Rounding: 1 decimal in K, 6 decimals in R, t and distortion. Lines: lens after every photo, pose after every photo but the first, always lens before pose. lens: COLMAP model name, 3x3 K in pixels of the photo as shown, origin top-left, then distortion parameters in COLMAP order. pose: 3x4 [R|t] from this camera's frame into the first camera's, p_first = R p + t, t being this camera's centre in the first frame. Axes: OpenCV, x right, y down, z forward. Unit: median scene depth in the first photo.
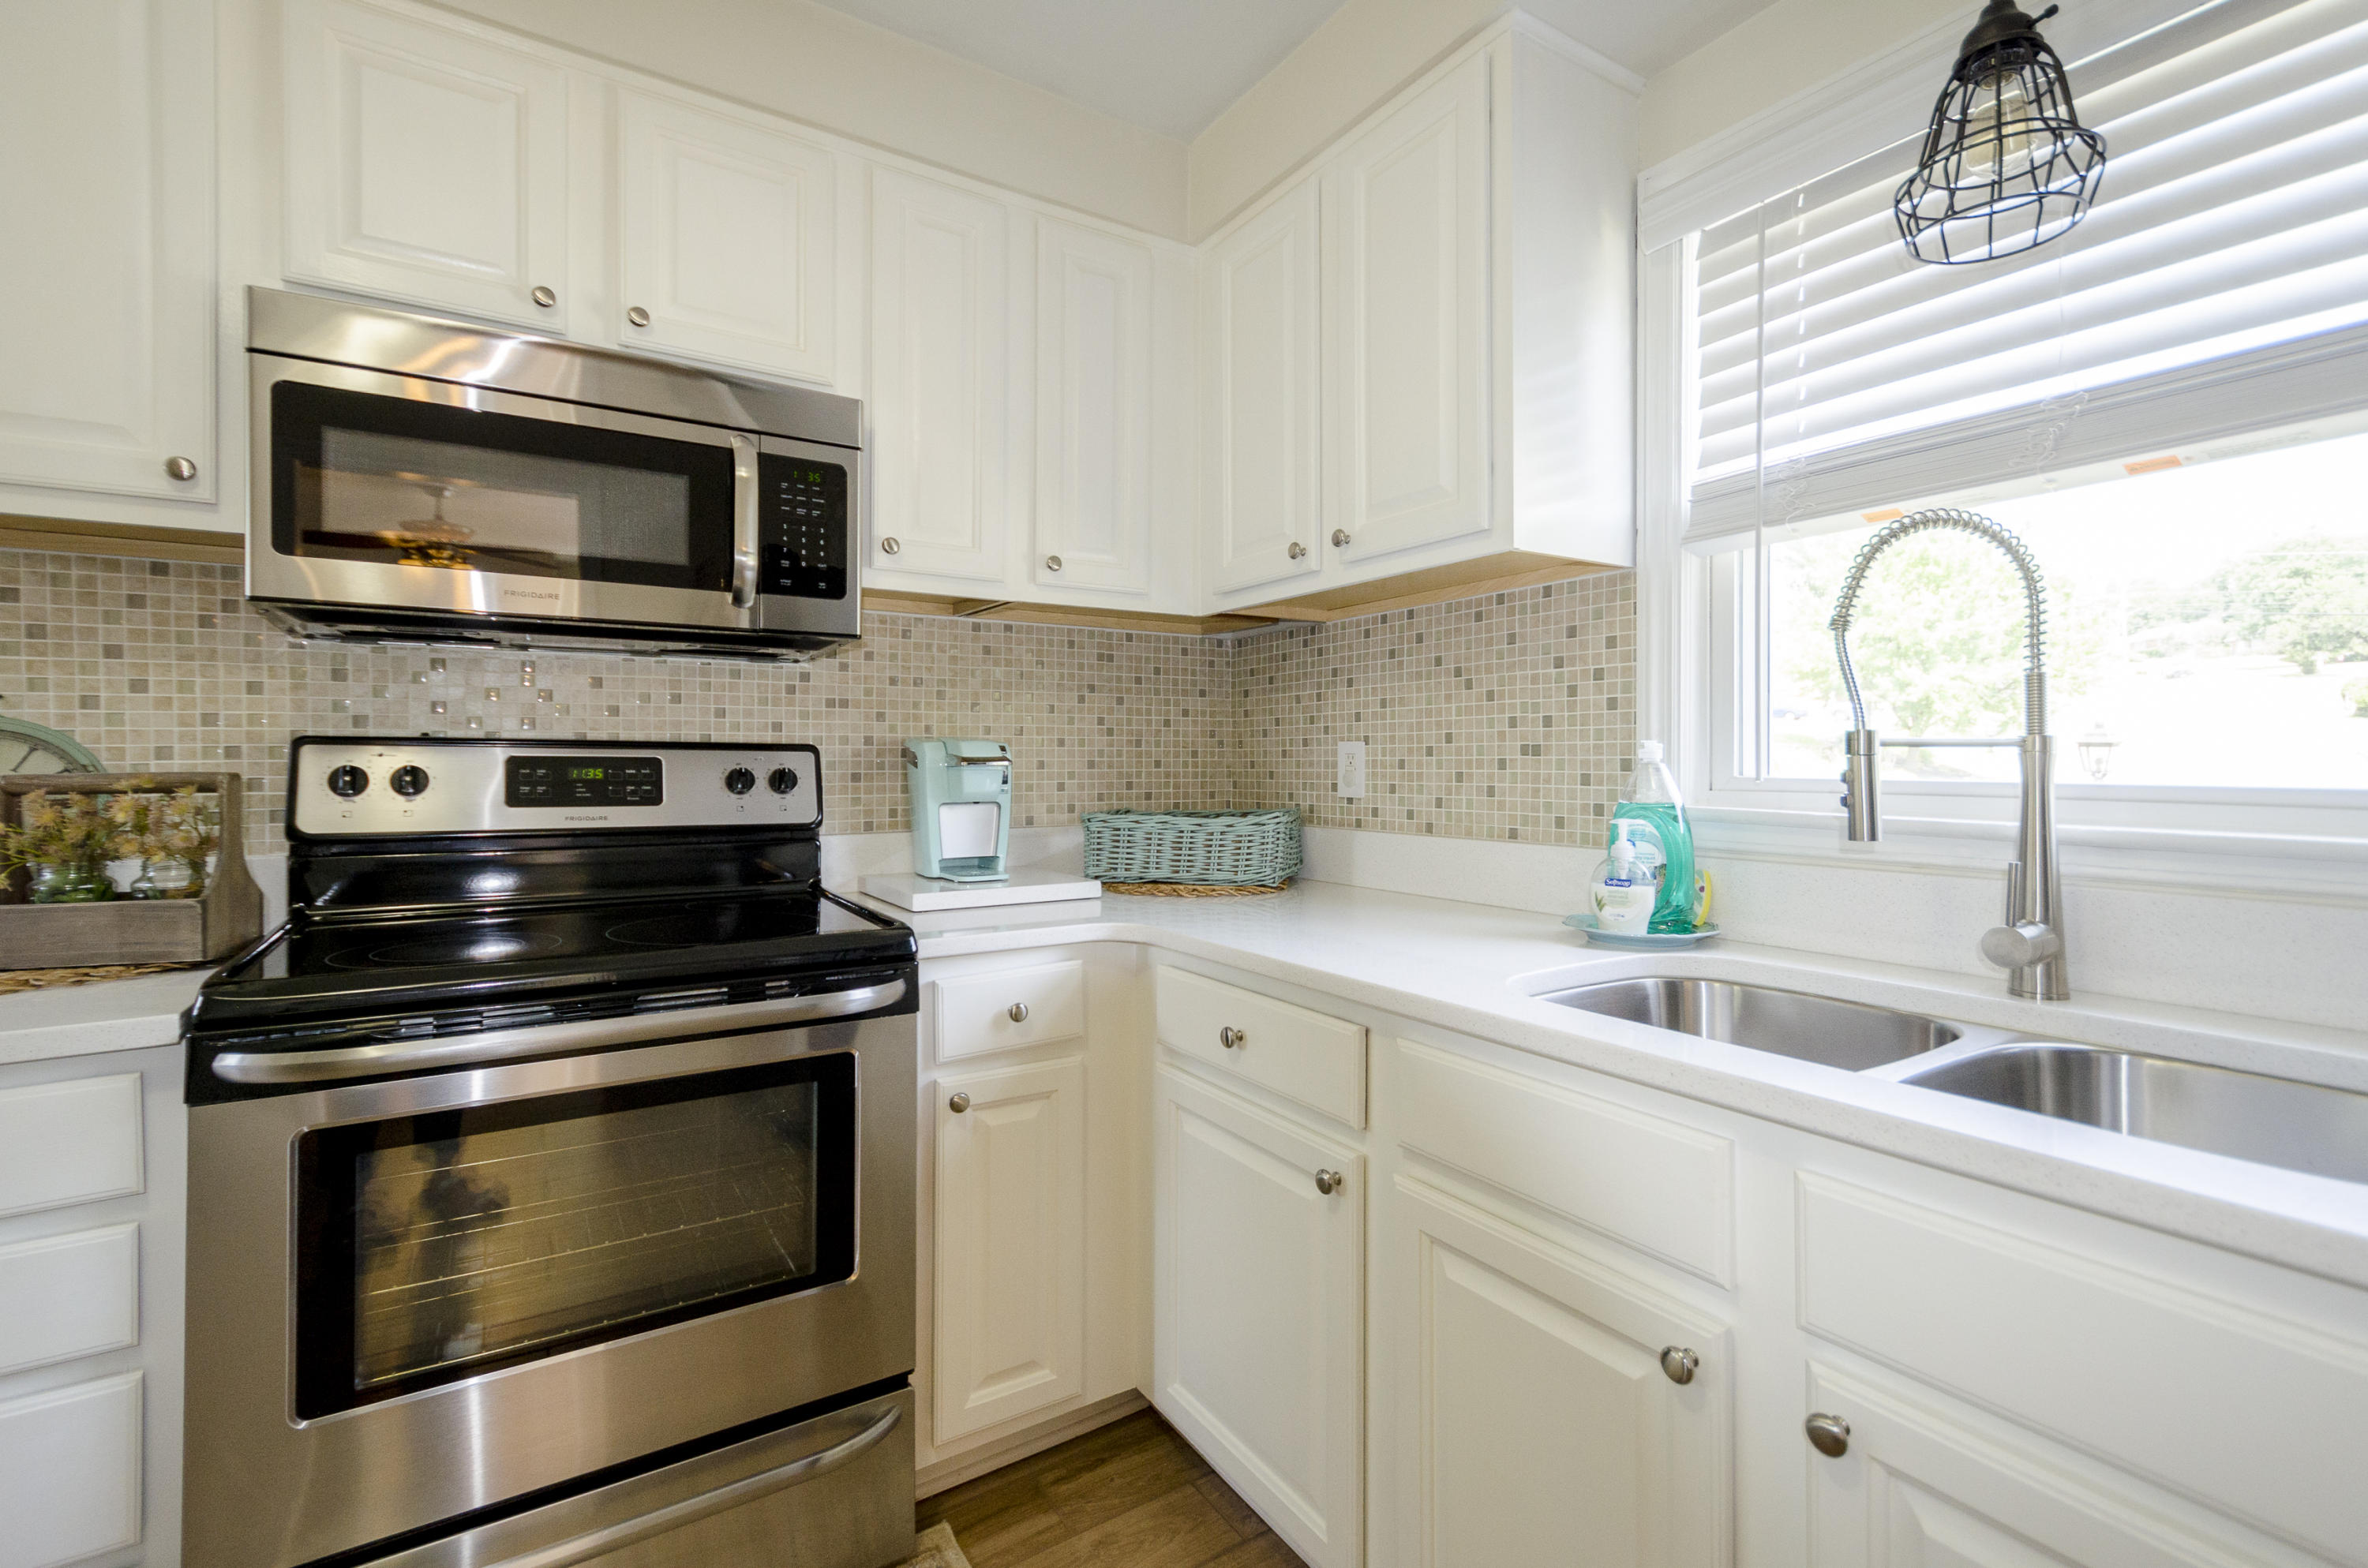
lens RADIAL K [[1040.0, 0, 1206.6], [0, 1040.0, 760.9], [0, 0, 1]] dist [0.013653, -0.005953]
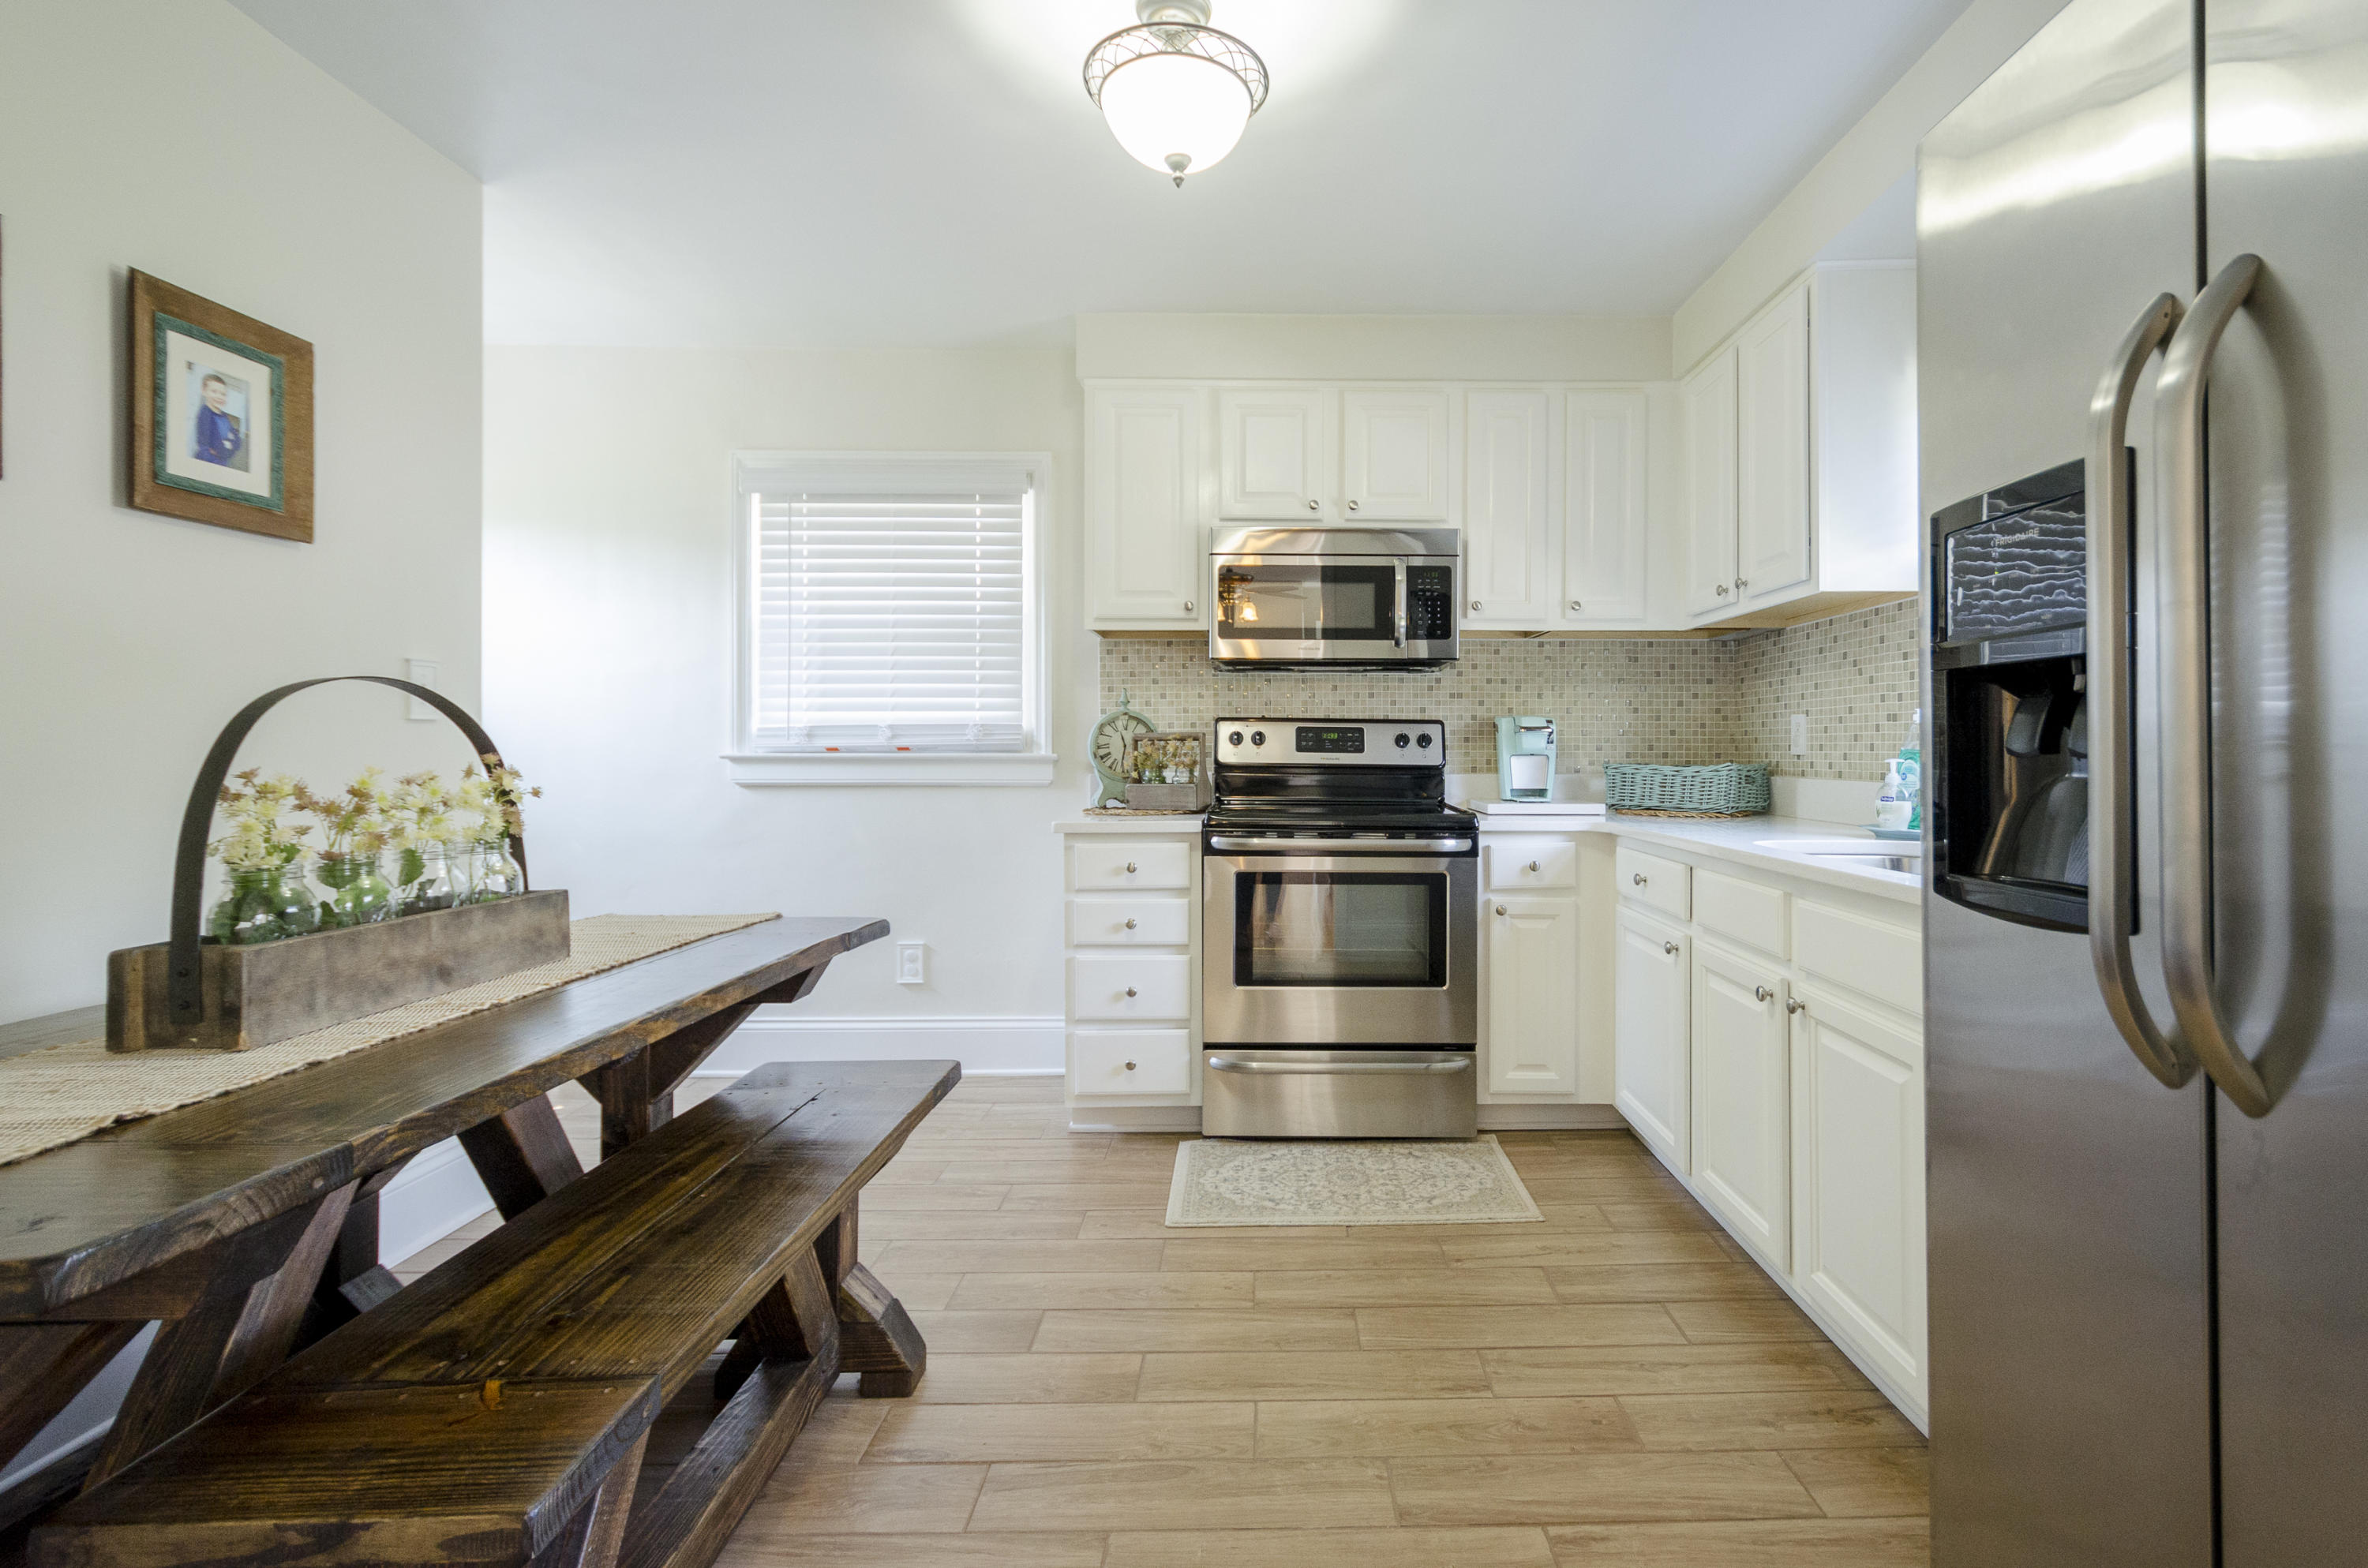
lens RADIAL K [[1106.4, 0, 1302.4], [0, 1106.4, 745.8], [0, 0, 1]] dist [0.009042, -0.002144]
pose [[0.852254, 0.000928, -0.523128, 0.420742], [-0.000942, 1.000000, 0.000239, 0.029070], [0.523128, 0.000289, 0.852254, -0.744216]]
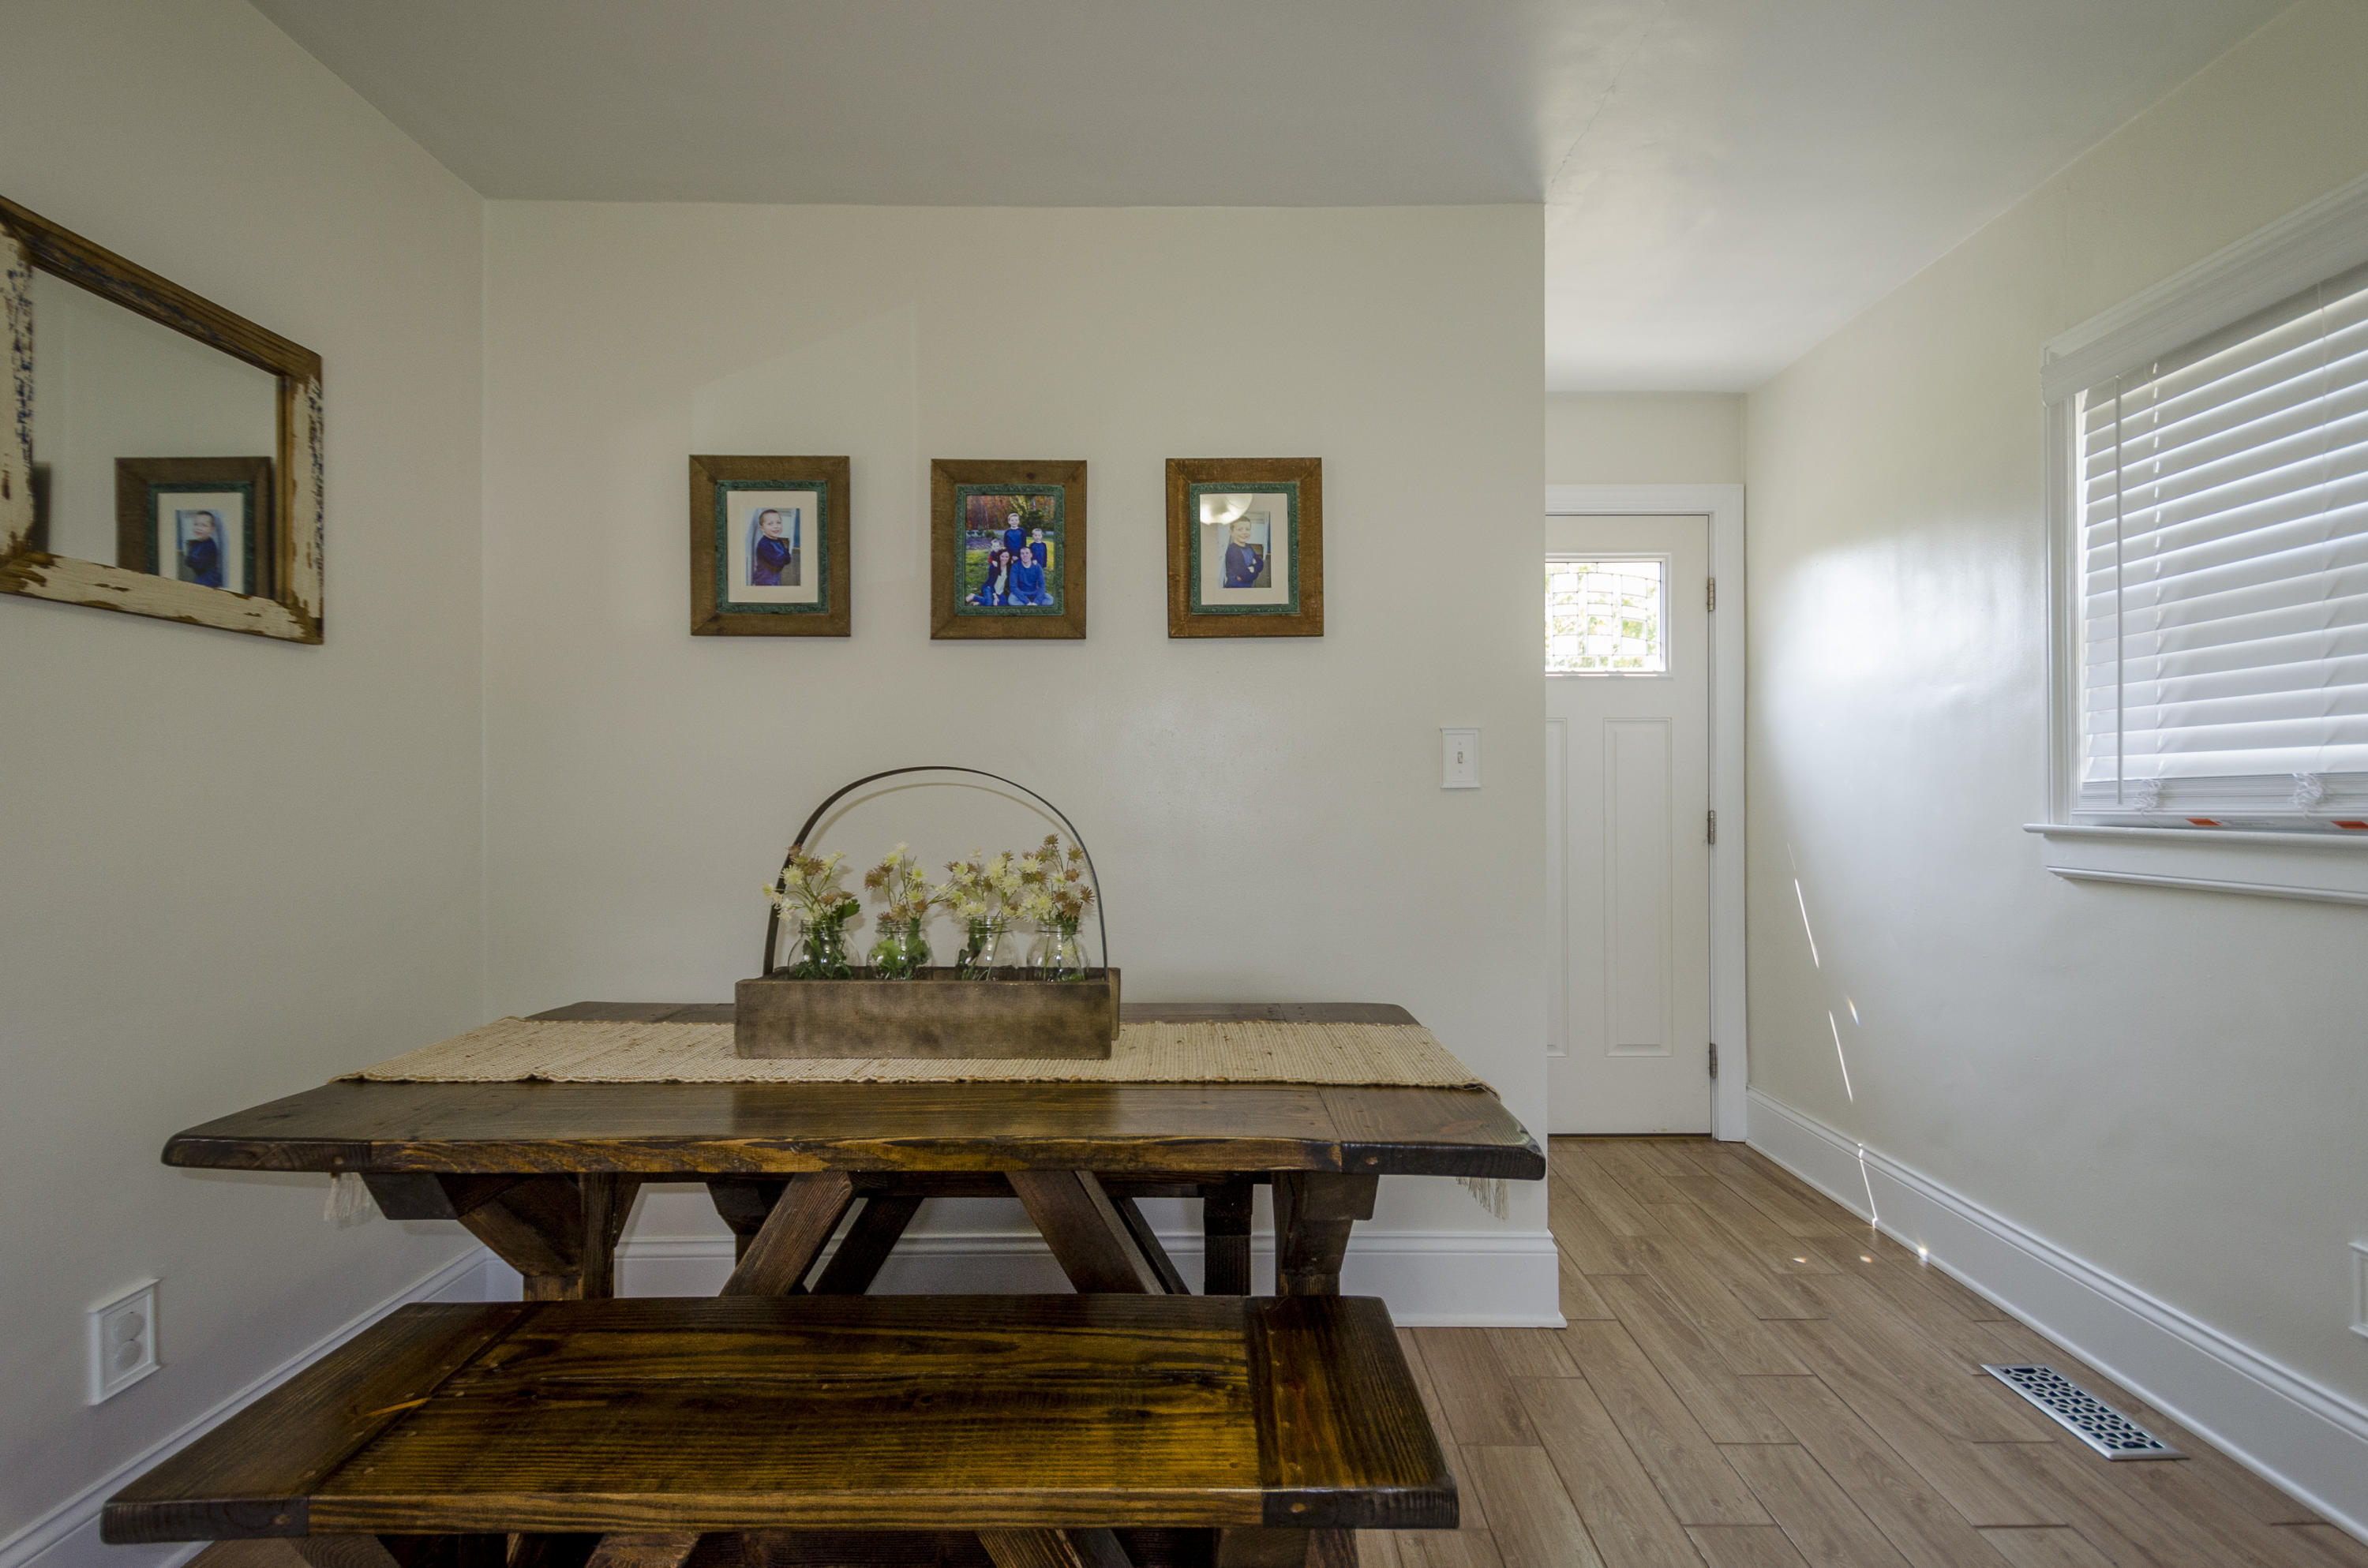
lens RADIAL K [[1040.0, 0, 1237.0], [0, 1040.0, 787.1], [0, 0, 1]] dist [0.013653, -0.005953]
pose [[-0.555278, -0.004168, -0.831655, 0.016292], [0.006523, 0.999935, -0.009366, 0.007792], [0.831640, -0.010626, -0.555214, 0.253740]]
